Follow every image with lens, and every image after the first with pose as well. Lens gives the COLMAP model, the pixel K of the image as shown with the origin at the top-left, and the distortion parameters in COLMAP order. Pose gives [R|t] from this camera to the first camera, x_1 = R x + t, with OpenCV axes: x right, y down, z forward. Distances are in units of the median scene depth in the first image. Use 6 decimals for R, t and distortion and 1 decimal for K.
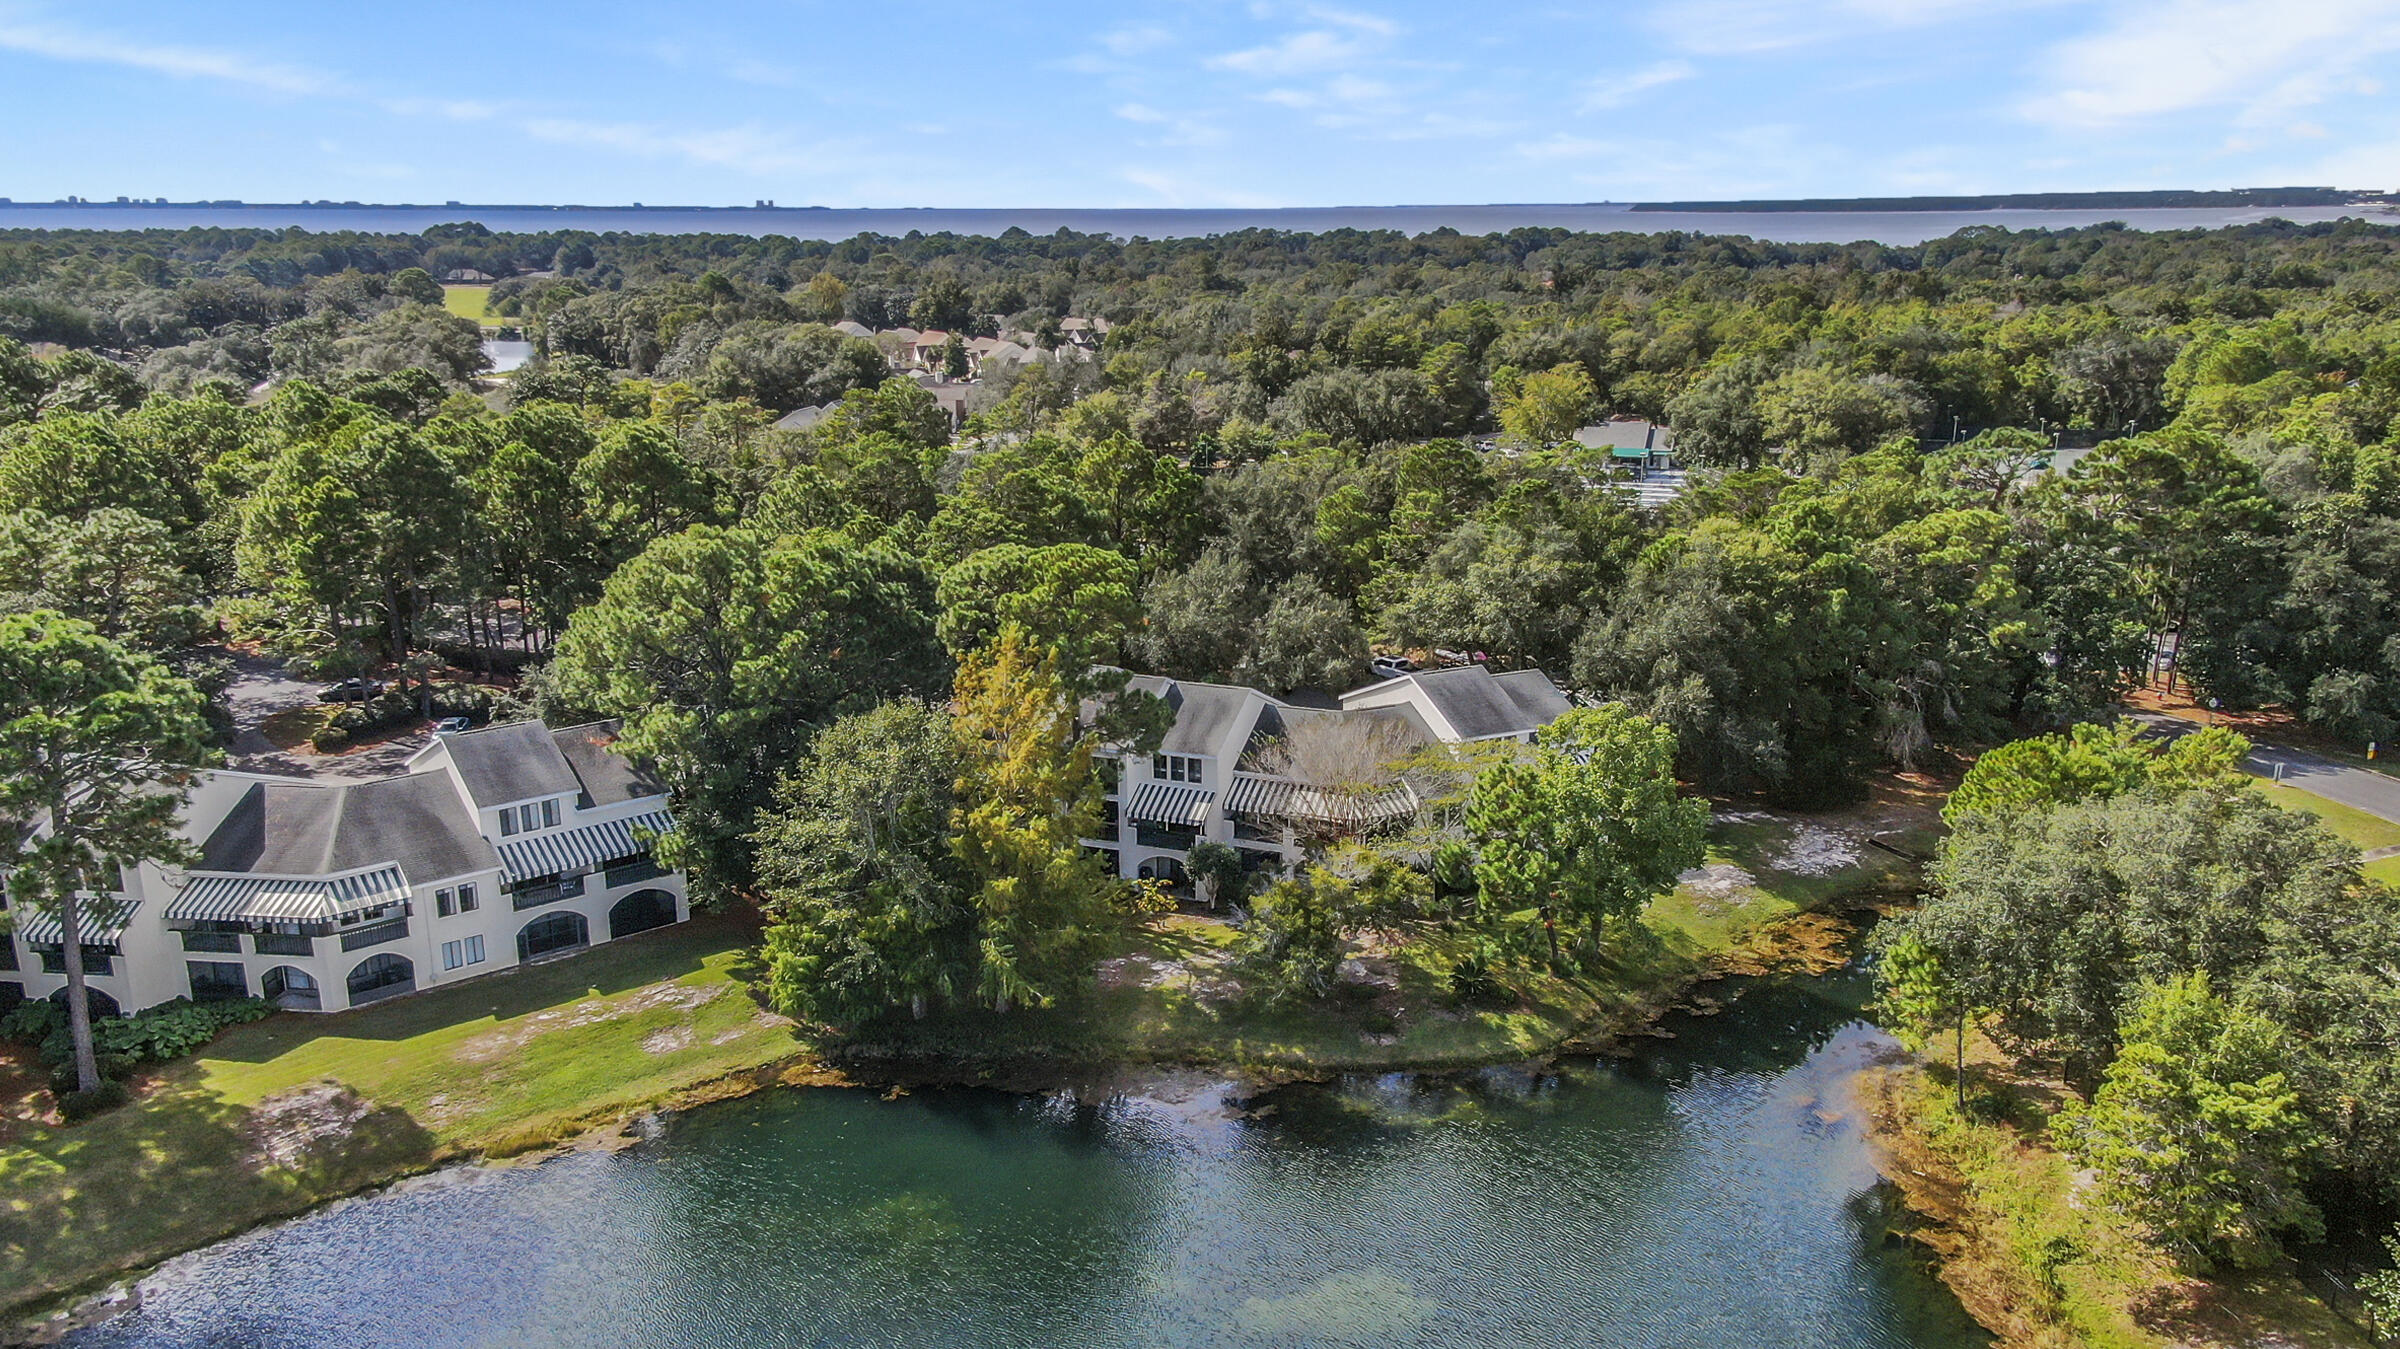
lens RADIAL K [[1669.1, 0, 1212.5], [0, 1669.1, 684.0], [0, 0, 1]] dist [0.092106, -0.067655]
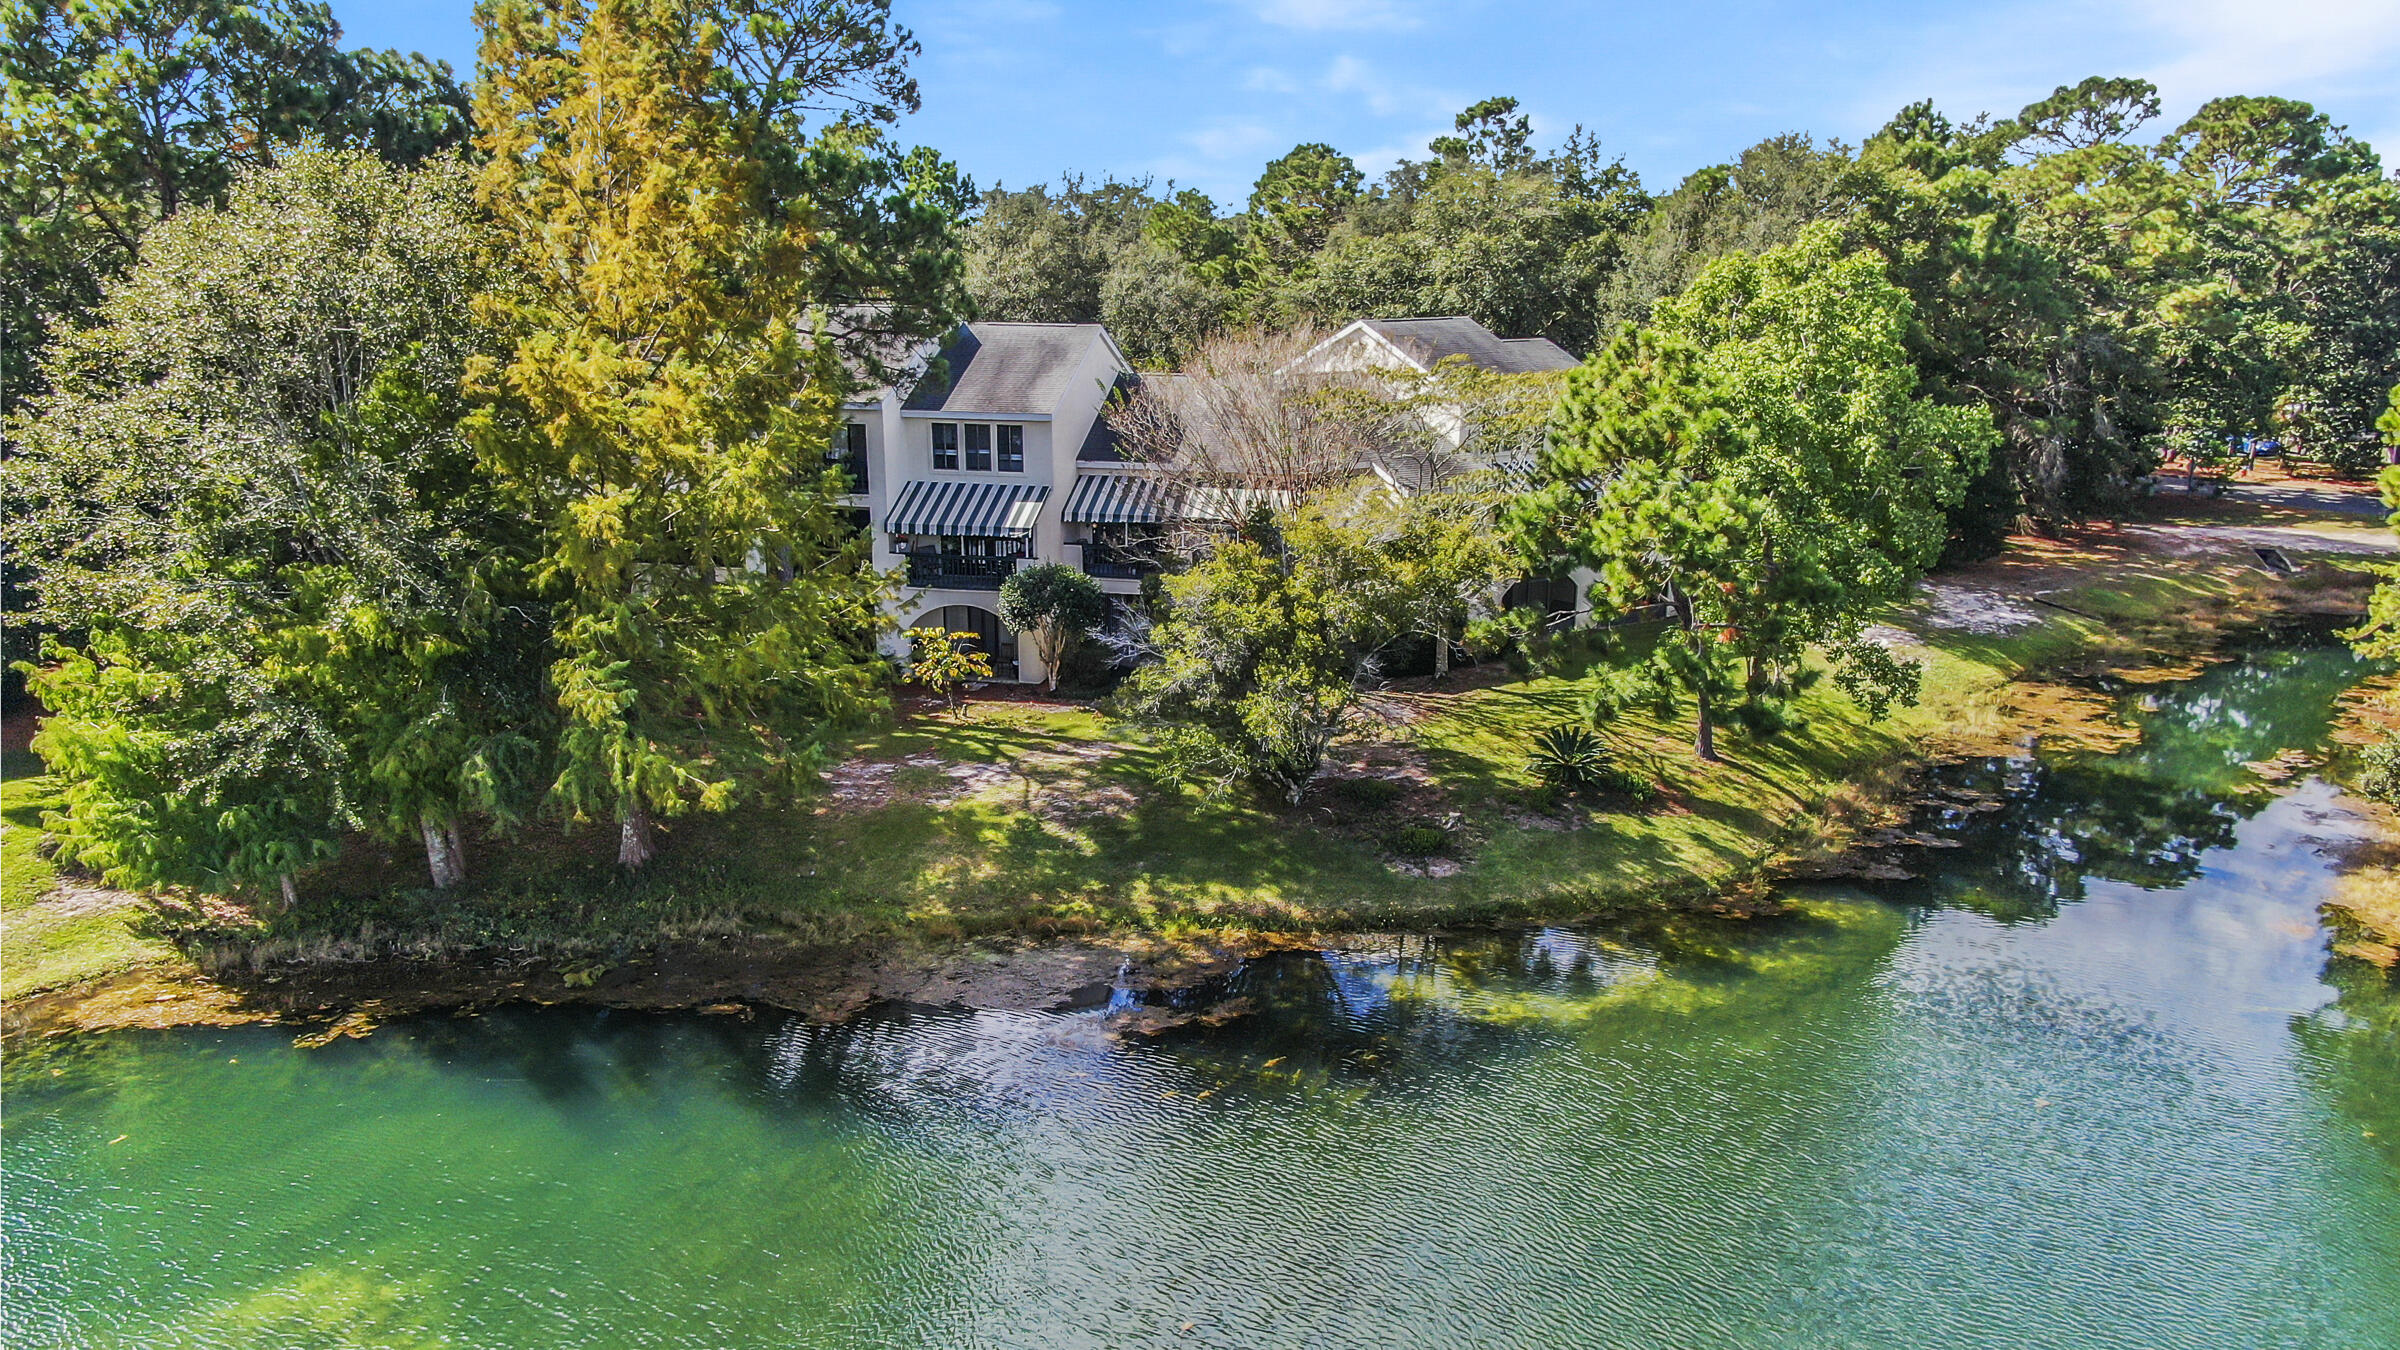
lens RADIAL K [[1669.1, 0, 1212.5], [0, 1669.1, 684.5], [0, 0, 1]] dist [0.092106, -0.067655]
pose [[0.988185, -0.028700, 0.150556, -0.031231], [0.030590, 0.999479, -0.010252, 0.142983], [-0.150184, 0.014736, 0.988548, 0.463472]]
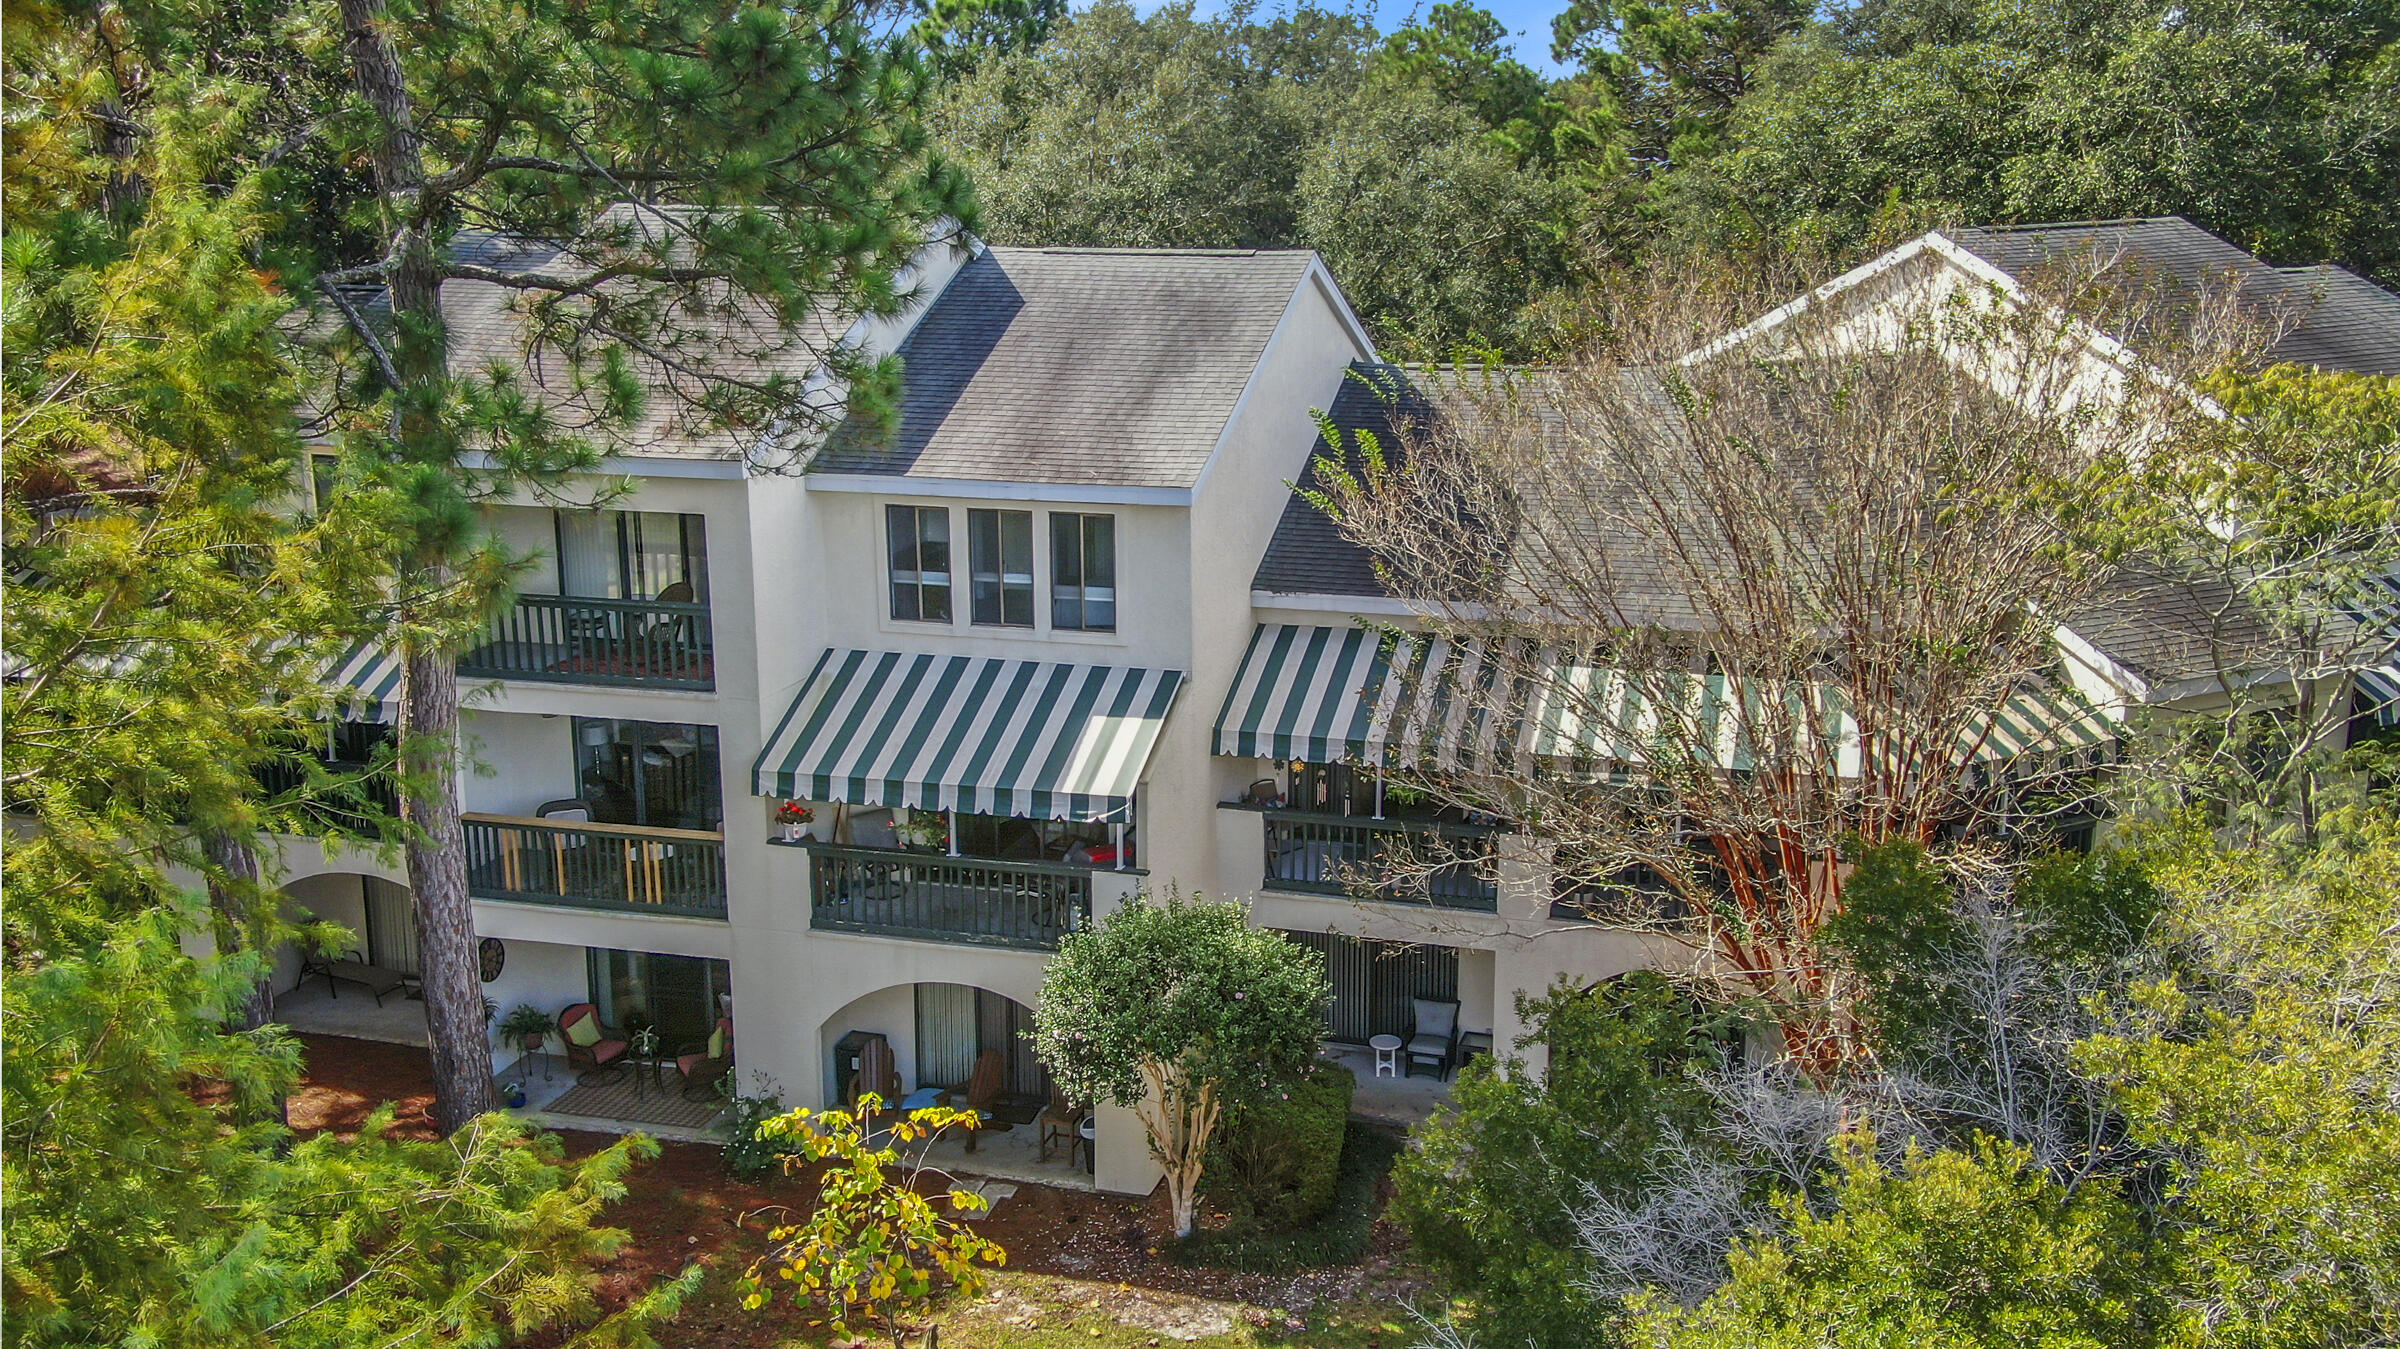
lens RADIAL K [[2169.2, 0, 1254.9], [0, 2169.2, 662.3], [0, 0, 1]] dist [0.161415, -0.003334]
pose [[0.996508, -0.017307, 0.081688, -0.012012], [0.020330, 0.999133, -0.036321, 0.076875], [-0.080989, 0.037855, 0.995996, 0.752095]]
